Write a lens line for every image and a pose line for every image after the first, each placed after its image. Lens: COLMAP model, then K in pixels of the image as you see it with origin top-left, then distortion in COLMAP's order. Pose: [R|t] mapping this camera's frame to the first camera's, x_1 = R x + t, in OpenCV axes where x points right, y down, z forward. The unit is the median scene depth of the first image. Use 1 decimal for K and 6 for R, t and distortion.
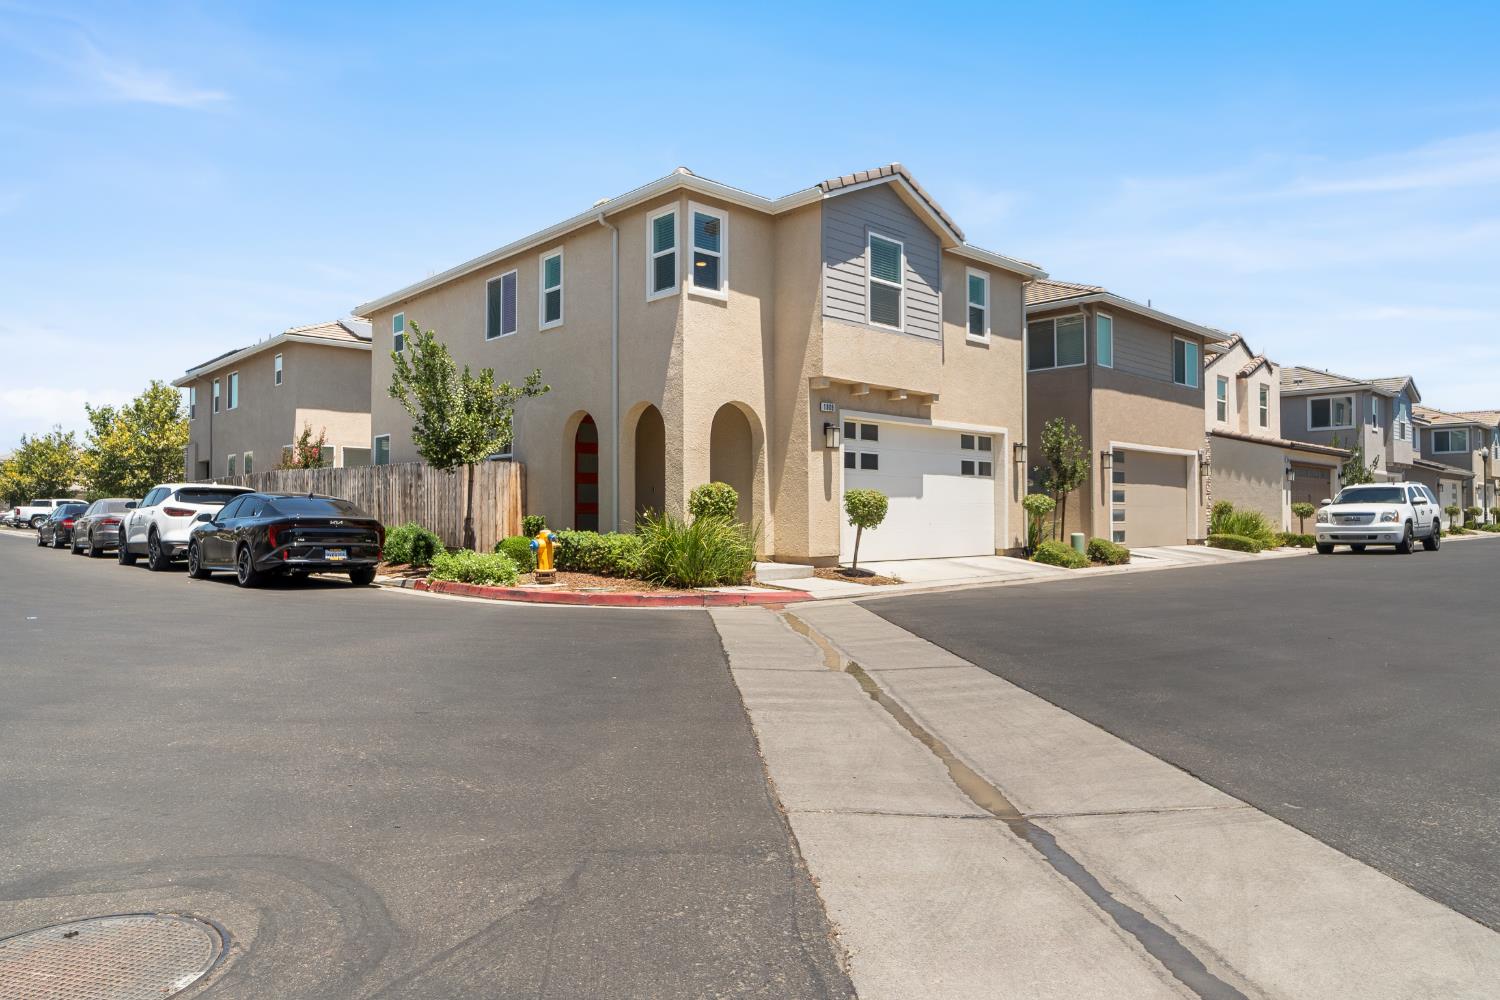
lens RADIAL K [[951.3, 0, 755.8], [0, 951.3, 475.6], [0, 0, 1]] dist [-0.006382, 0.005536]
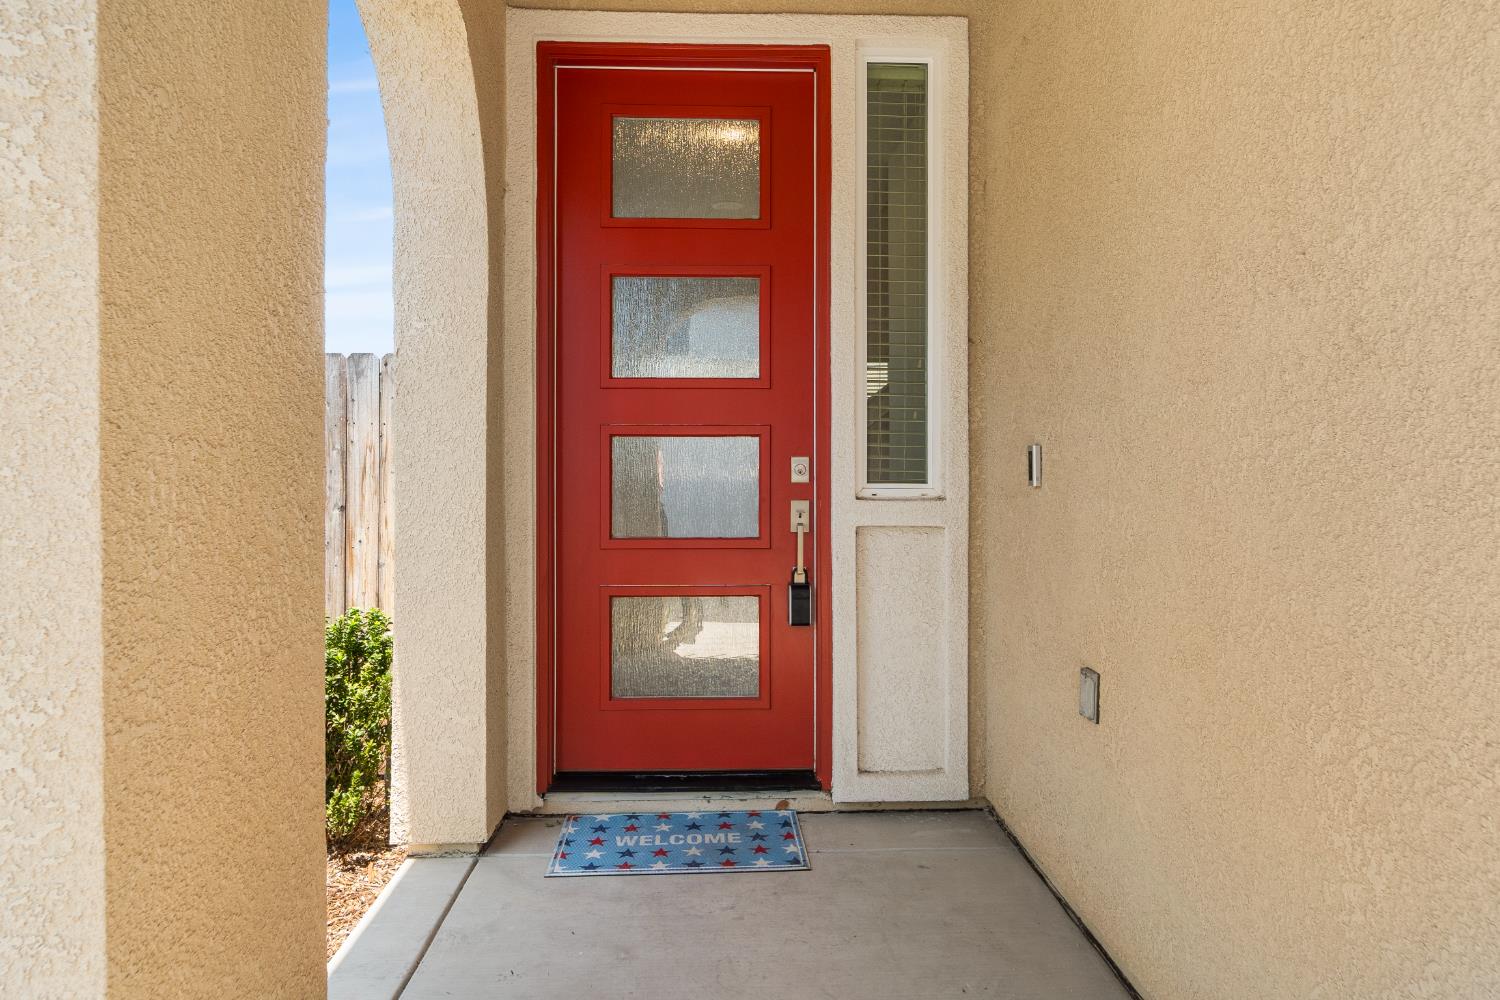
lens RADIAL K [[951.3, 0, 774.8], [0, 951.3, 479.2], [0, 0, 1]] dist [-0.006382, 0.005536]
pose [[0.747632, 0.001088, -0.664113, -0.039628], [0.027633, 0.999082, 0.032745, 0.012103], [0.663538, -0.042833, 0.746915, 0.940310]]
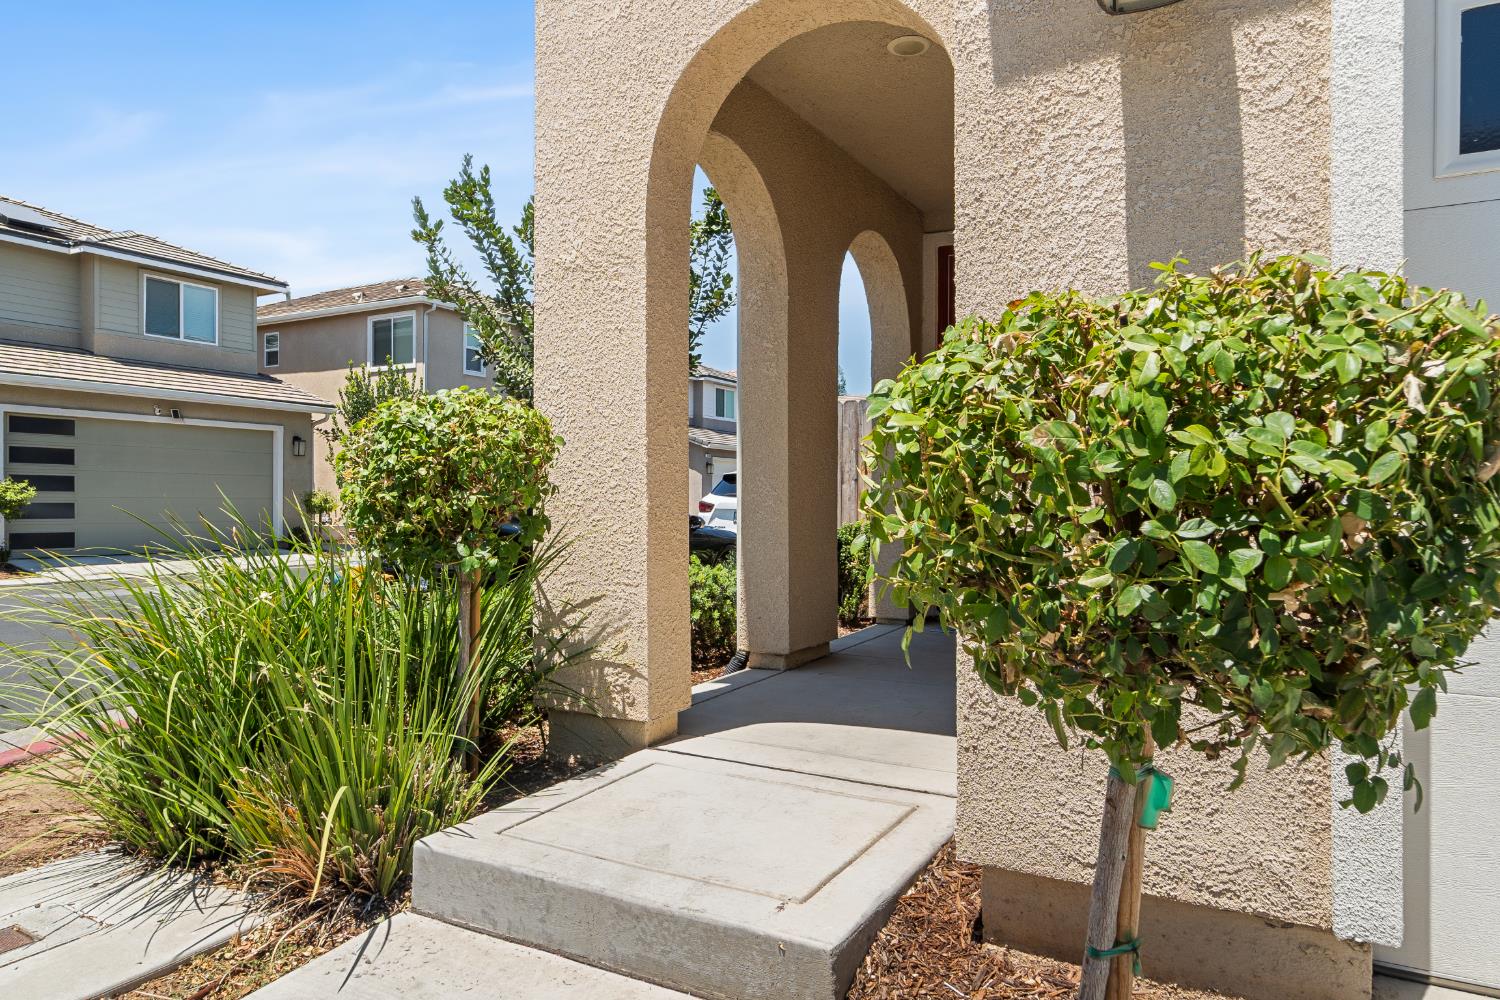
lens RADIAL K [[951.3, 0, 757.4], [0, 951.3, 513.3], [0, 0, 1]] dist [-0.006382, 0.005536]
pose [[0.300392, 0.012676, -0.953731, 0.164083], [0.035858, 0.999055, 0.024573, 0.027821], [0.953141, -0.041580, 0.299654, 0.854287]]
